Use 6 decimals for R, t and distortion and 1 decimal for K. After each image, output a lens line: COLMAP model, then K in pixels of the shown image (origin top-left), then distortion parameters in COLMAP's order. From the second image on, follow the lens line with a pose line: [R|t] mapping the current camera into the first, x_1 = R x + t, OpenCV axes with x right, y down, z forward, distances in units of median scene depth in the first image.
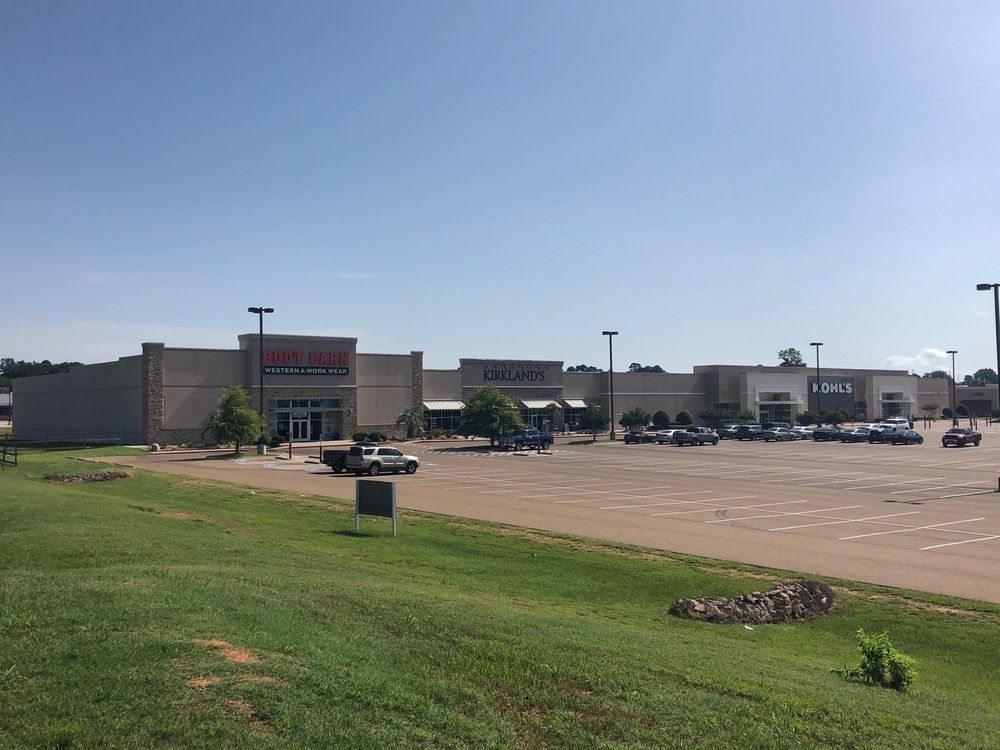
lens RADIAL K [[944.8, 0, 500.0], [0, 944.8, 375.0], [0, 0, 1]] dist [0.006165, -0.004248]
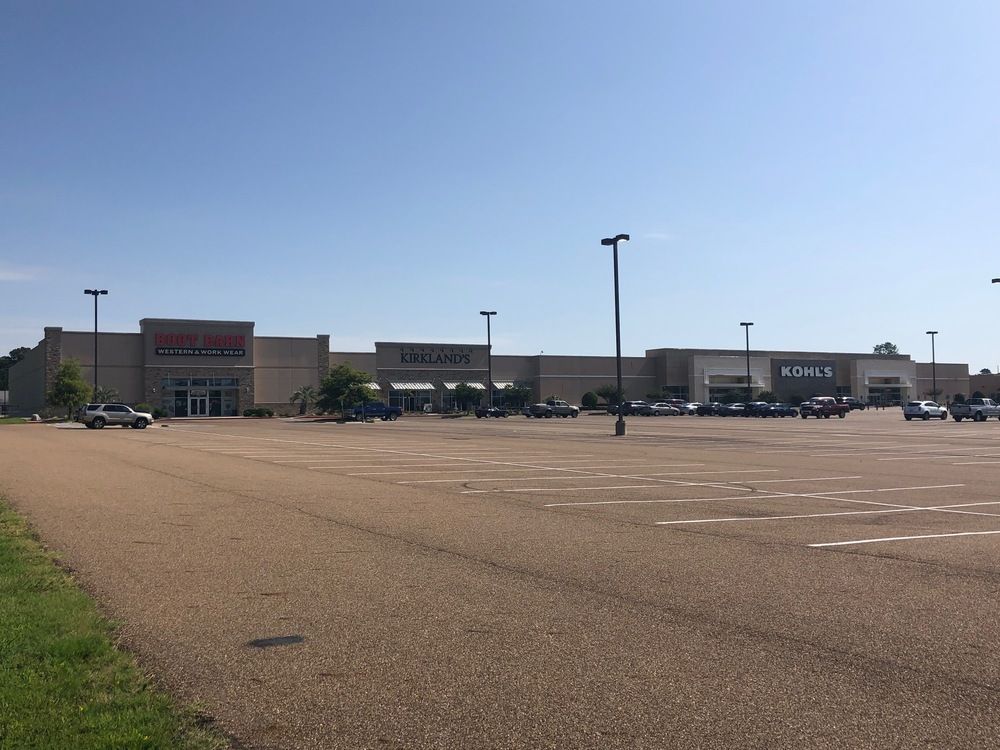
lens RADIAL K [[944.8, 0, 500.0], [0, 944.8, 375.0], [0, 0, 1]] dist [0.006165, -0.004248]
pose [[0.988073, -0.009725, -0.153676, 0.295892], [0.009194, 0.999949, -0.004171, 0.028872], [0.153708, 0.002708, 0.988113, -0.027666]]
